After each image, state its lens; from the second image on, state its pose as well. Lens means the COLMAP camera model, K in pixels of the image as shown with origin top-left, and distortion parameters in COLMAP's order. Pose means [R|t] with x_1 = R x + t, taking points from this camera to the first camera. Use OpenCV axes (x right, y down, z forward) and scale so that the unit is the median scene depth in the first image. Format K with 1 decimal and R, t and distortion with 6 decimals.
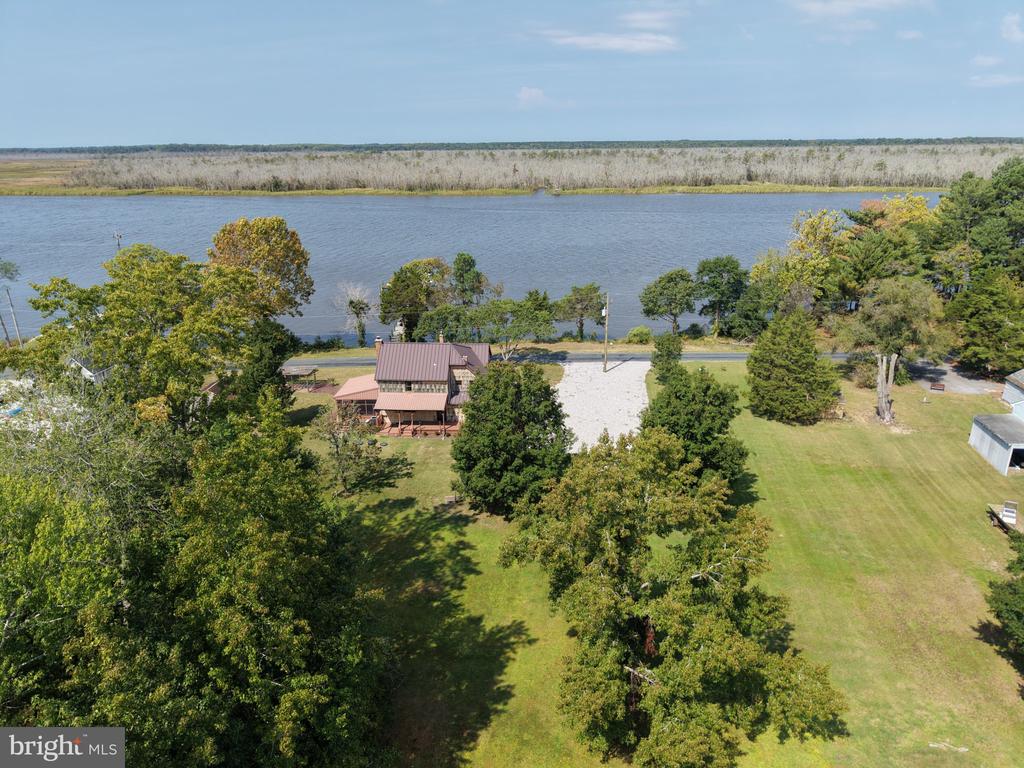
lens RADIAL K [[690.4, 0, 513.0], [0, 690.4, 383.4], [0, 0, 1]] dist [0.033948, -0.038458]
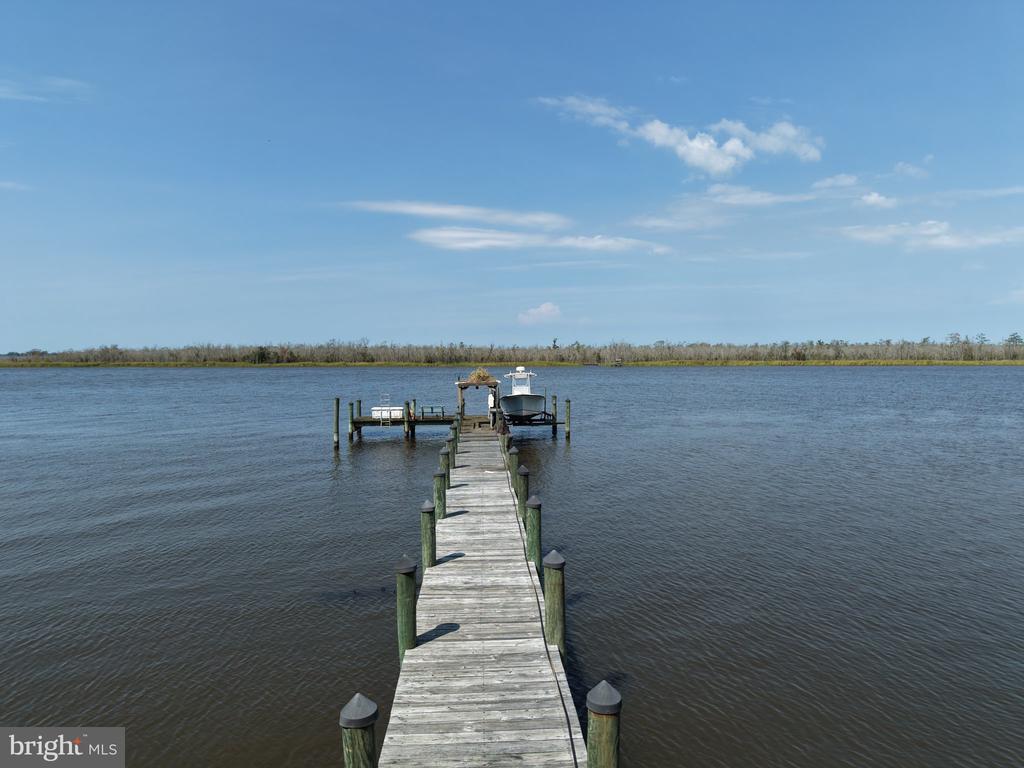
lens RADIAL K [[690.4, 0, 516.4], [0, 690.4, 380.5], [0, 0, 1]] dist [0.033948, -0.038458]
pose [[0.999950, 0.009081, -0.004140, -0.186465], [-0.009899, 0.955295, -0.295490, -0.106851], [0.001271, 0.295516, 0.955337, 1.036440]]
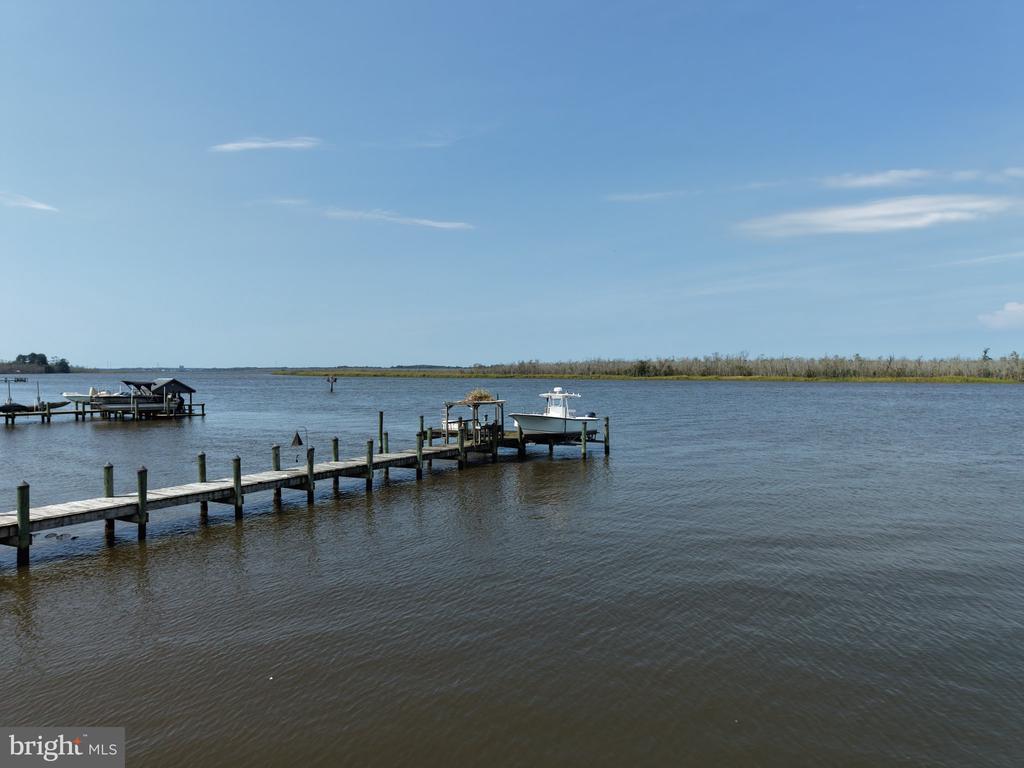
lens RADIAL K [[690.4, 0, 508.8], [0, 690.4, 387.5], [0, 0, 1]] dist [0.033948, -0.038458]
pose [[0.826359, 0.025755, -0.562554, 0.005781], [-0.193661, 0.951023, -0.240938, -0.127140], [0.528797, 0.308046, 0.790874, 1.074691]]
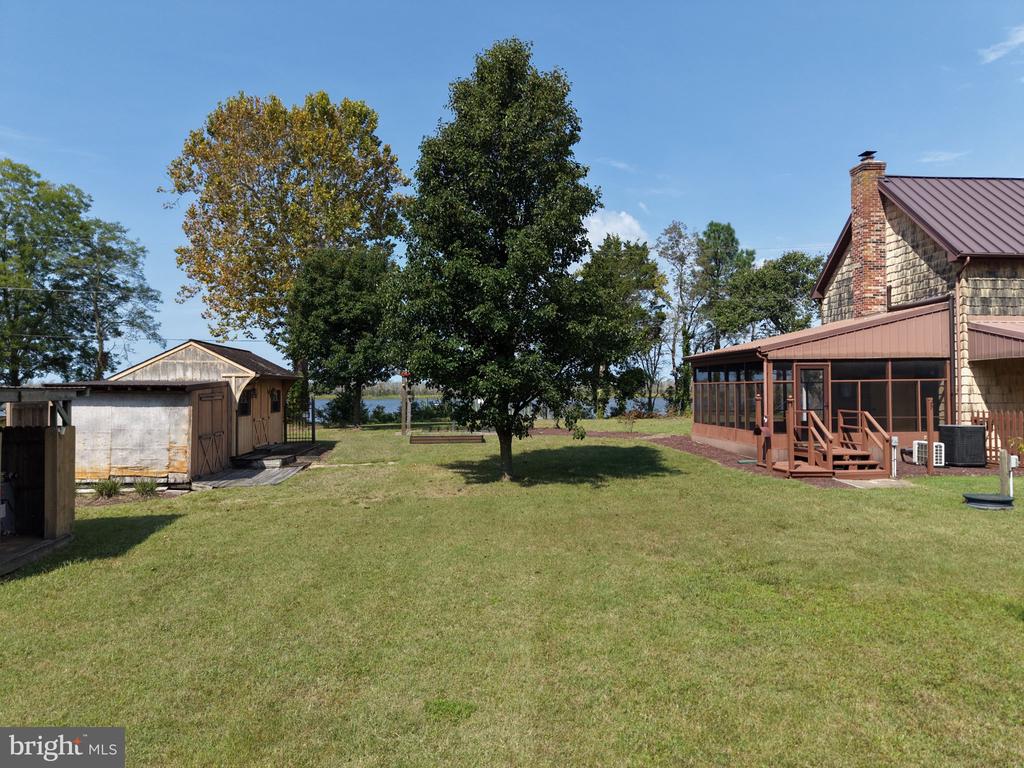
lens RADIAL K [[690.4, 0, 506.6], [0, 690.4, 383.9], [0, 0, 1]] dist [0.033948, -0.038458]
pose [[0.993249, 0.008958, 0.115652, -0.261658], [0.030799, 0.940861, -0.337389, 0.075845], [-0.111834, 0.338673, 0.934234, 0.561204]]
